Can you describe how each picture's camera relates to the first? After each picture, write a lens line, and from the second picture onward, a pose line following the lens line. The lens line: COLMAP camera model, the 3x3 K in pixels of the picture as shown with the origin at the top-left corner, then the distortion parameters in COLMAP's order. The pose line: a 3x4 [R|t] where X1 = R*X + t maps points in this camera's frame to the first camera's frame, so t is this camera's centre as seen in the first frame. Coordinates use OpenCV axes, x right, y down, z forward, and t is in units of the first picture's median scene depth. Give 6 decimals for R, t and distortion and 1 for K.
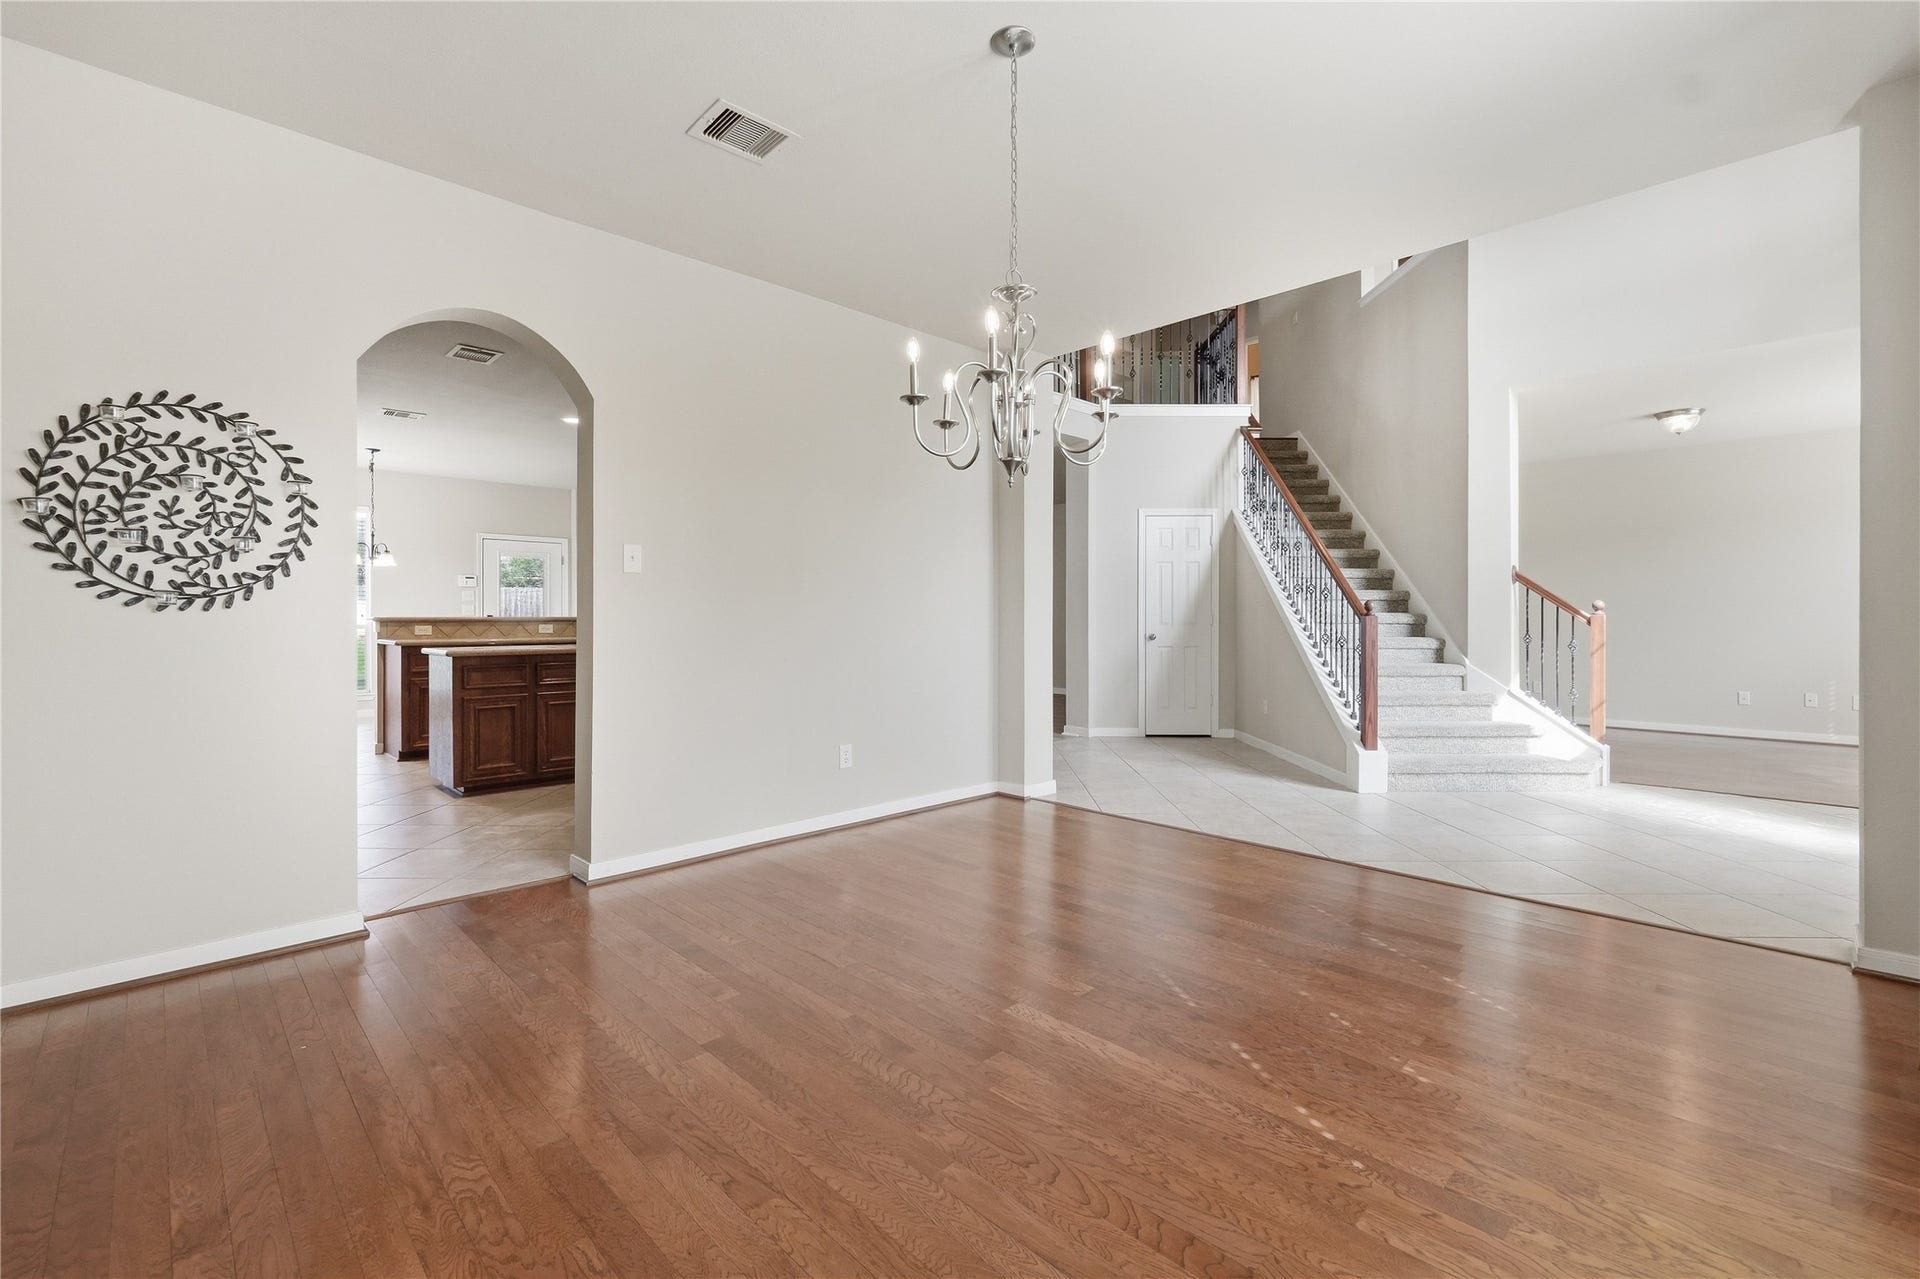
lens RADIAL K [[822.3, 0, 958.7], [0, 822.3, 636.1], [0, 0, 1]] dist [0.000063, 0.000562]
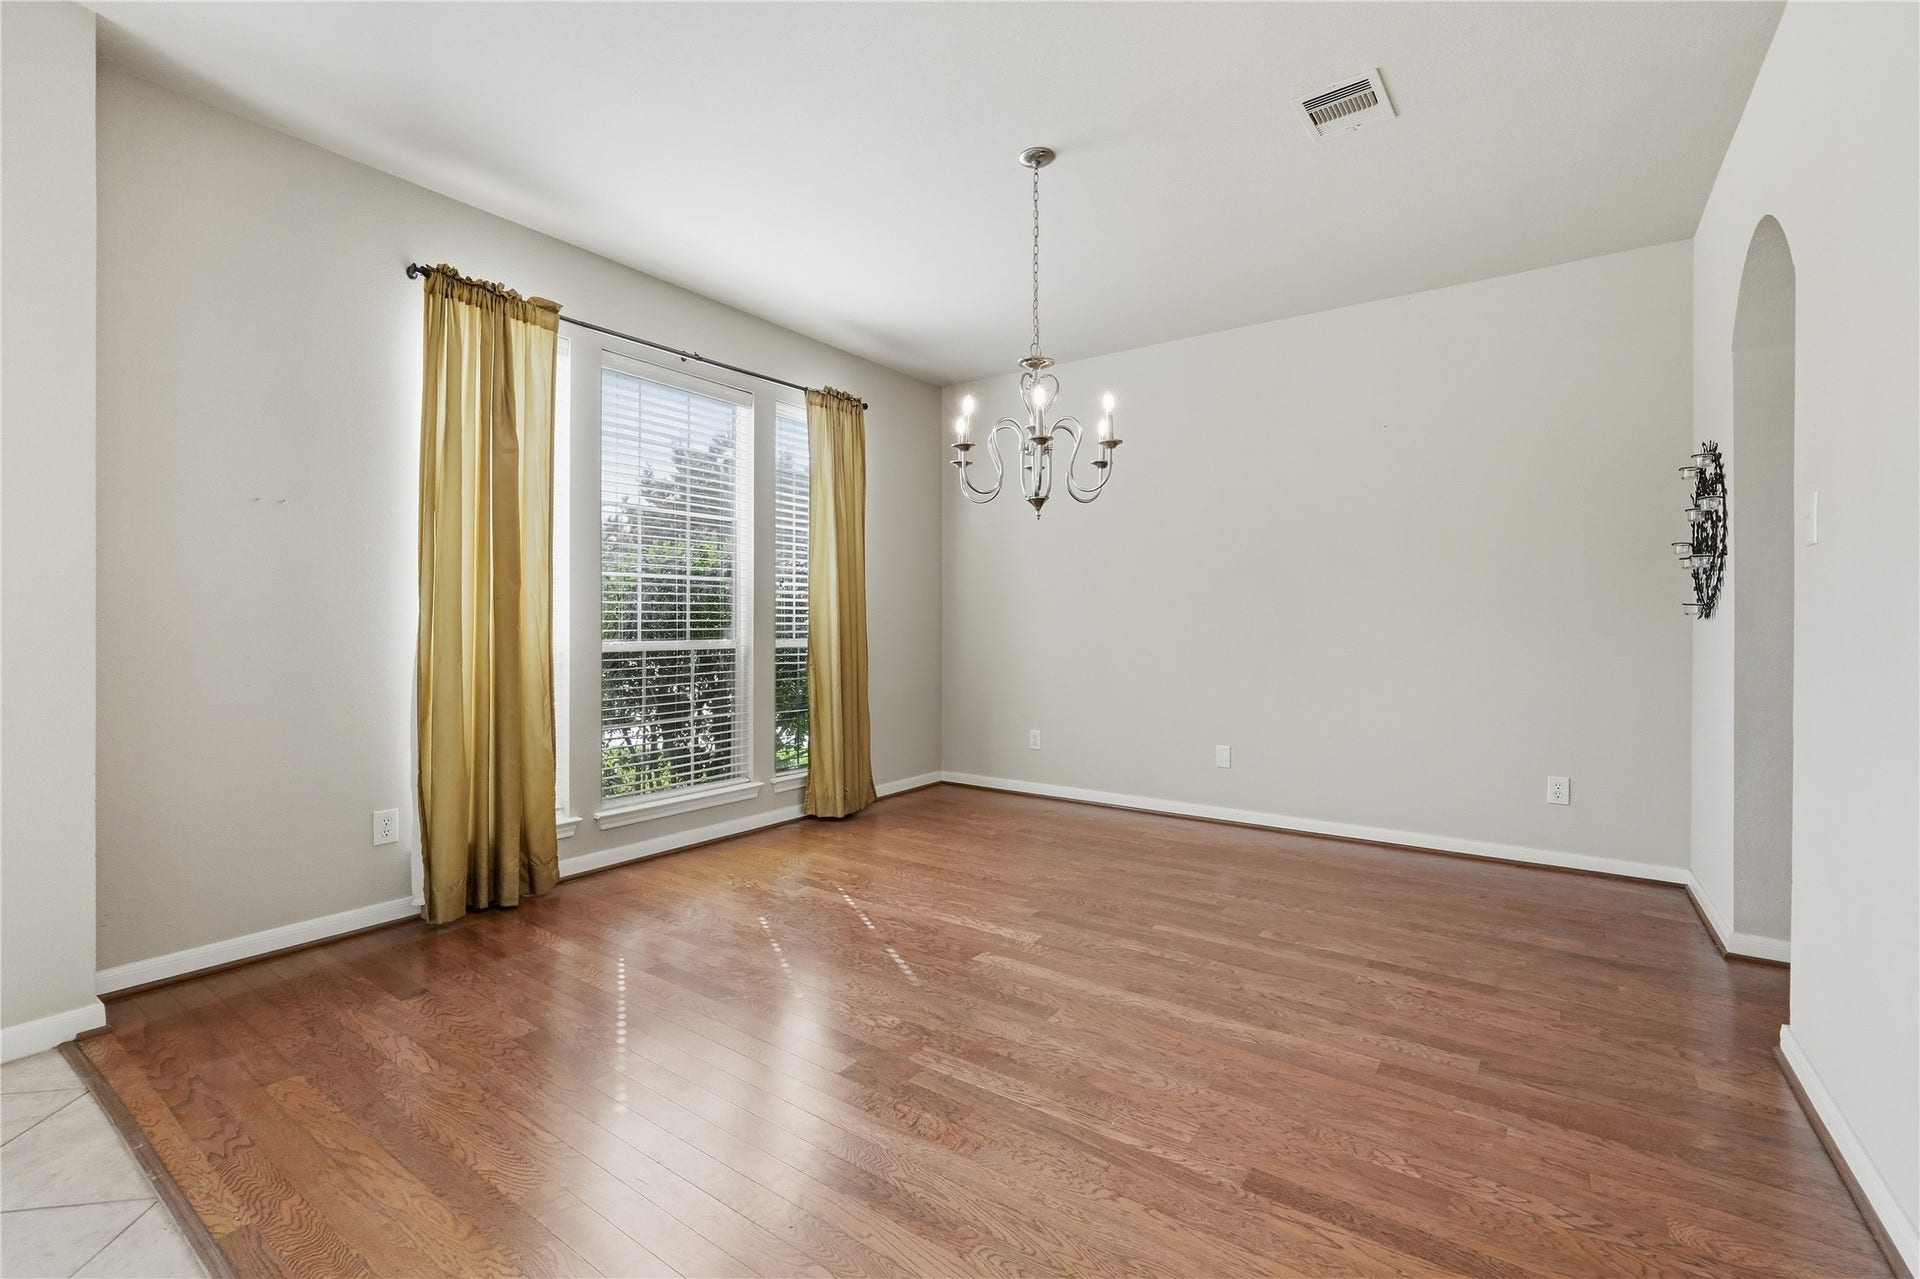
lens RADIAL K [[822.3, 0, 958.7], [0, 822.3, 636.1], [0, 0, 1]] dist [0.000063, 0.000562]
pose [[-0.983812, 0.002788, -0.179184, 0.441046], [-0.004321, 0.999219, 0.039275, -0.057156], [0.179154, 0.039414, -0.983031, 2.399799]]
